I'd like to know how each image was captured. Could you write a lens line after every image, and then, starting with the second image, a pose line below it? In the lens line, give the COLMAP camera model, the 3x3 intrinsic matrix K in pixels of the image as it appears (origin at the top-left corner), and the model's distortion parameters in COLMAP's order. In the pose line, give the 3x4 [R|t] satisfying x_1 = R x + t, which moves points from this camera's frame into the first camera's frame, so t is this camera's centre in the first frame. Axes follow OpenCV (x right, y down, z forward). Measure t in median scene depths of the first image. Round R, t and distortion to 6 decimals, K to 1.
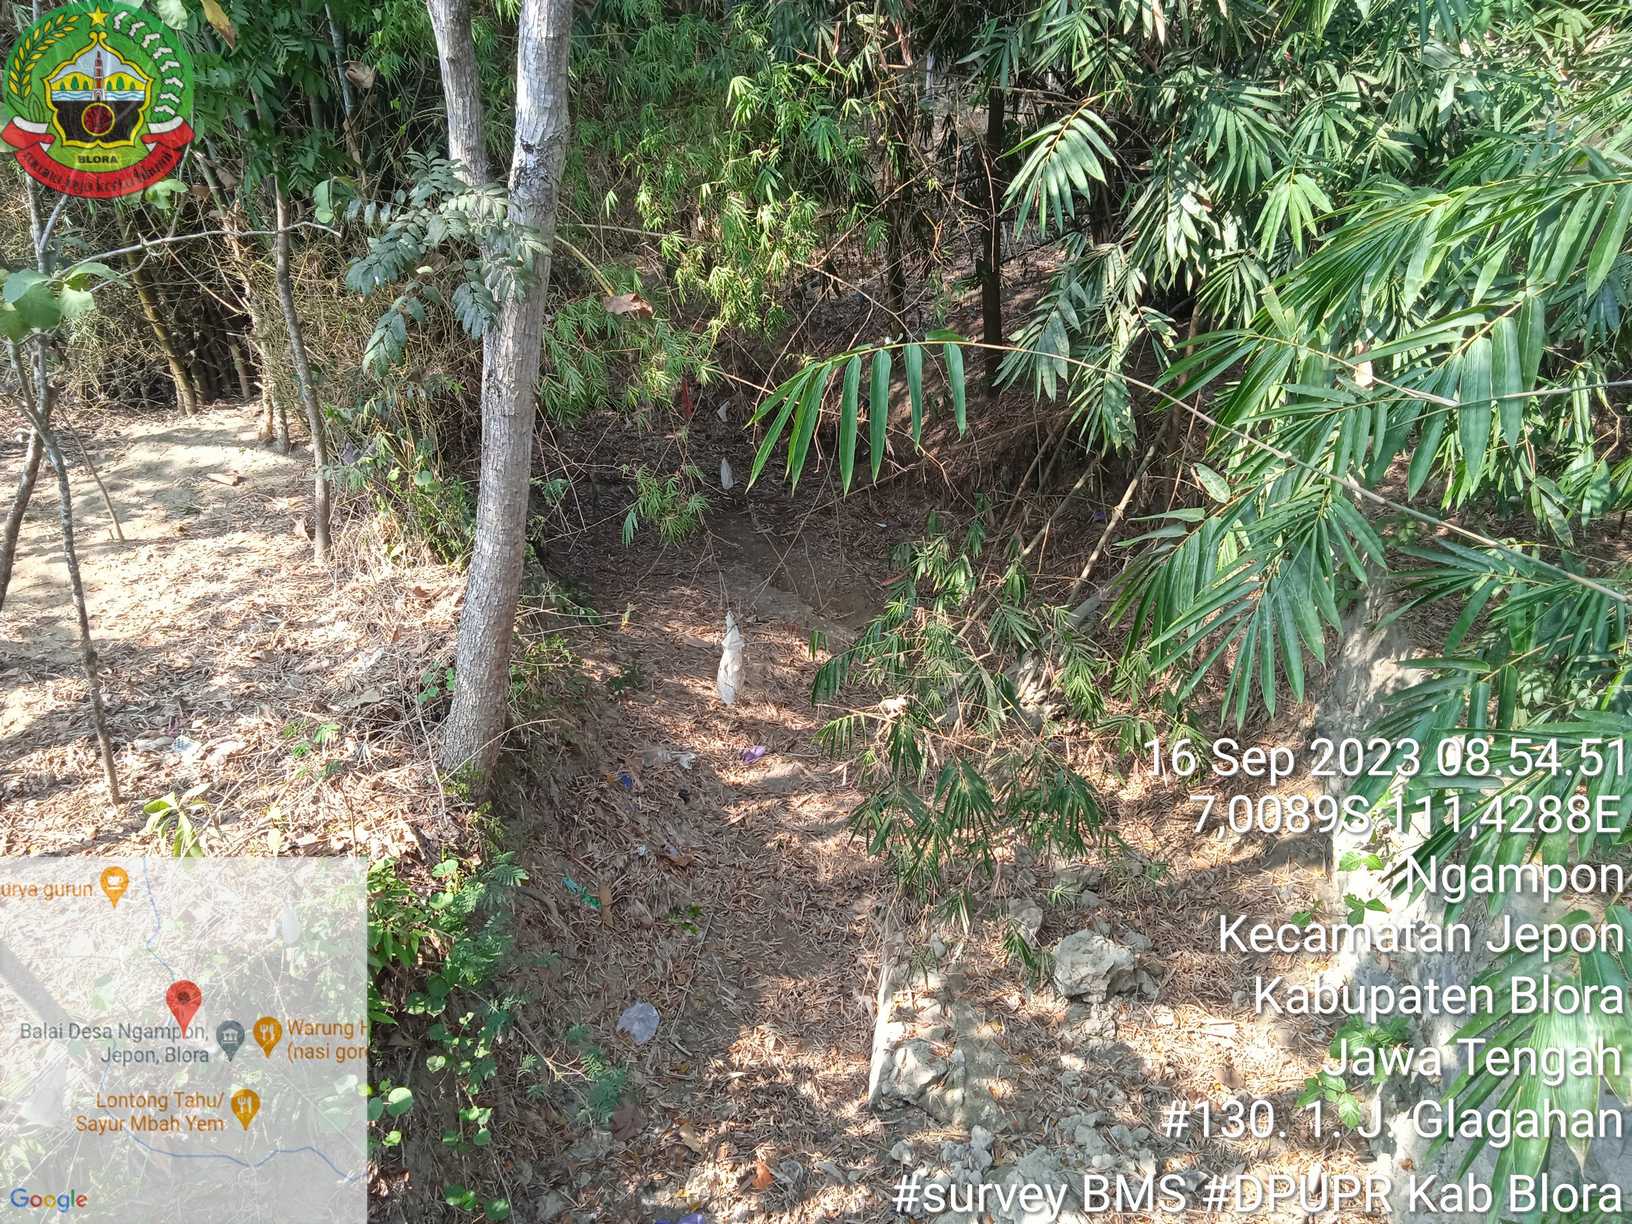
lens RADIAL K [[1356.0, 0, 817.0], [0, 1356.0, 639.4], [0, 0, 1]] dist [0.051589, -0.051057]
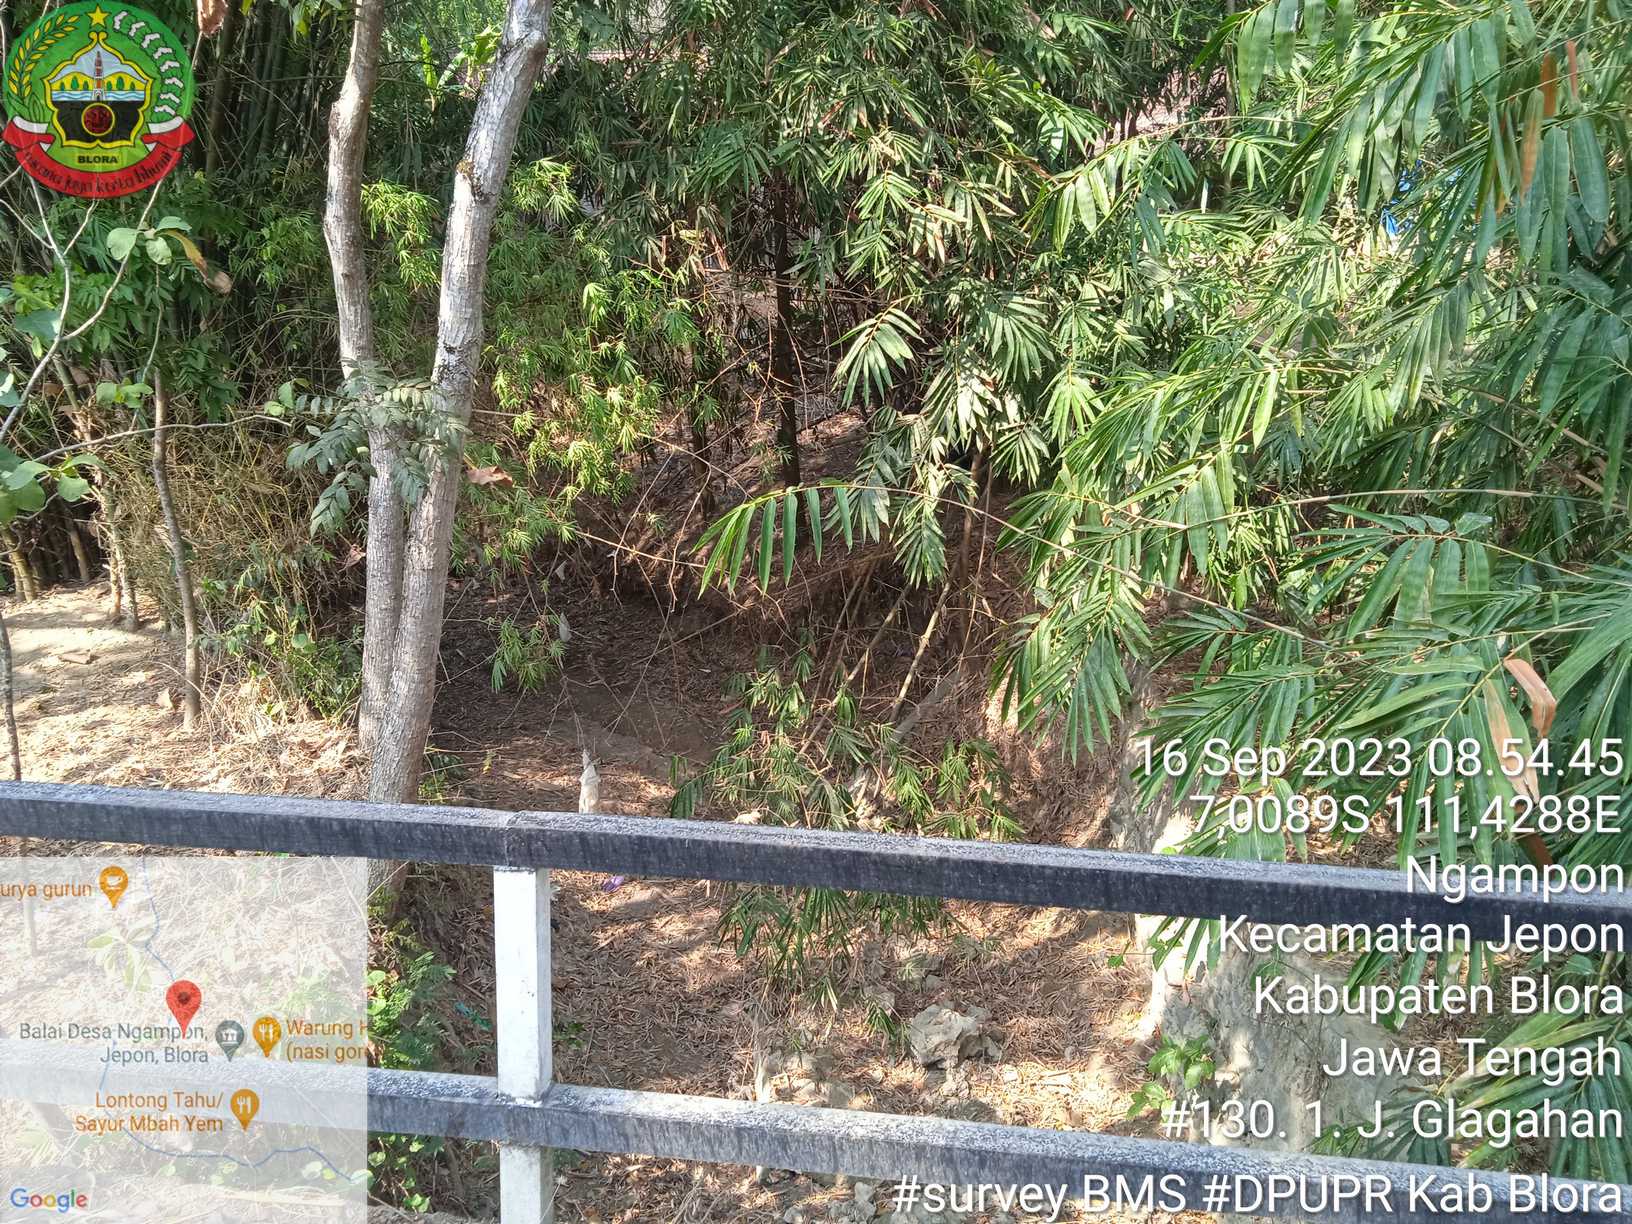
lens RADIAL K [[1321.2, 0, 844.3], [0, 1321.2, 625.5], [0, 0, 1]] dist [0.050958, -0.068856]
pose [[0.984152, -0.056447, 0.168100, -0.042404], [0.076929, 0.990036, -0.117942, 0.027312], [-0.159768, 0.129004, 0.978689, -0.099758]]
